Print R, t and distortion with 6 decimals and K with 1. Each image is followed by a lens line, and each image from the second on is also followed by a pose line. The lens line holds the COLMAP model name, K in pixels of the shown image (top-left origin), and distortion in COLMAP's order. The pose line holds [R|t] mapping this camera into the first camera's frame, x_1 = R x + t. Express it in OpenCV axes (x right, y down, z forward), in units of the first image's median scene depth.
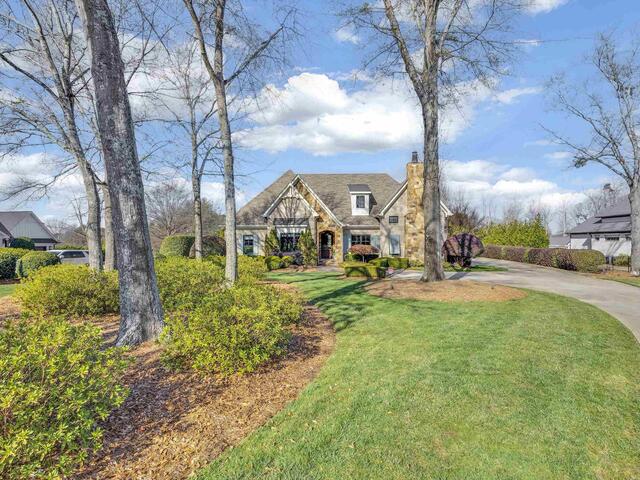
lens RADIAL K [[387.9, 0, 320.0], [0, 387.9, 240.0], [0, 0, 1]] dist [-0.000672, -0.000404]
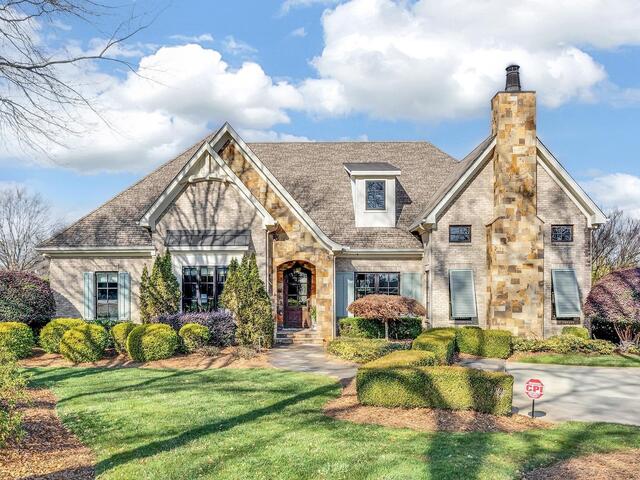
lens RADIAL K [[552.2, 0, 295.6], [0, 552.2, 294.3], [0, 0, 1]] dist [-0.001631, 0.000625]
pose [[0.999996, 0.001832, 0.002346, 0.016354], [-0.001833, 0.999998, 0.000205, 0.011482], [-0.002346, -0.000210, 0.999997, 0.418493]]
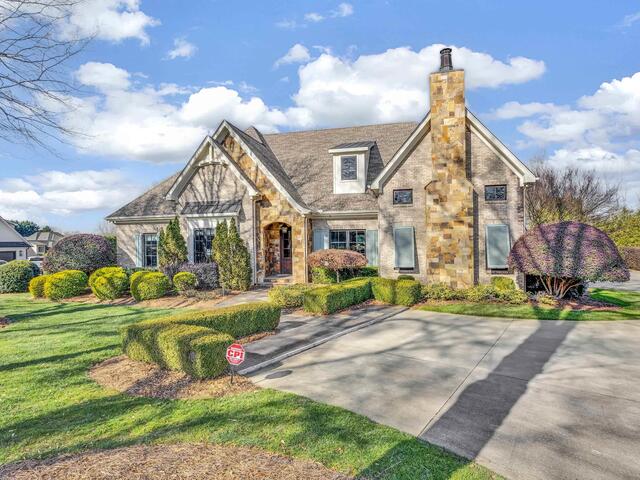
lens RADIAL K [[387.9, 0, 320.0], [0, 387.9, 240.0], [0, 0, 1]] dist [-0.000672, -0.000404]
pose [[0.969495, -0.010261, -0.244895, 0.207355], [0.009201, 0.999943, -0.005472, 0.003185], [0.244937, 0.003051, 0.969534, 0.505207]]
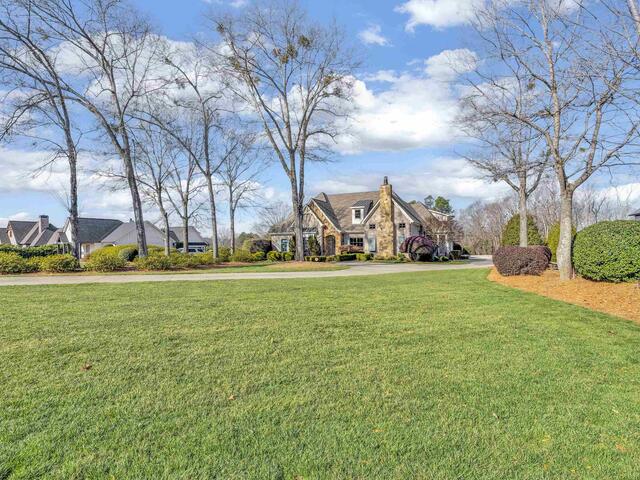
lens RADIAL K [[387.9, 0, 320.0], [0, 387.9, 240.0], [0, 0, 1]] dist [-0.000672, -0.000404]
pose [[0.905293, -0.012515, -0.424604, 0.608038], [0.009046, 0.999907, -0.010184, 0.008432], [0.424692, 0.005378, 0.905322, -0.336708]]
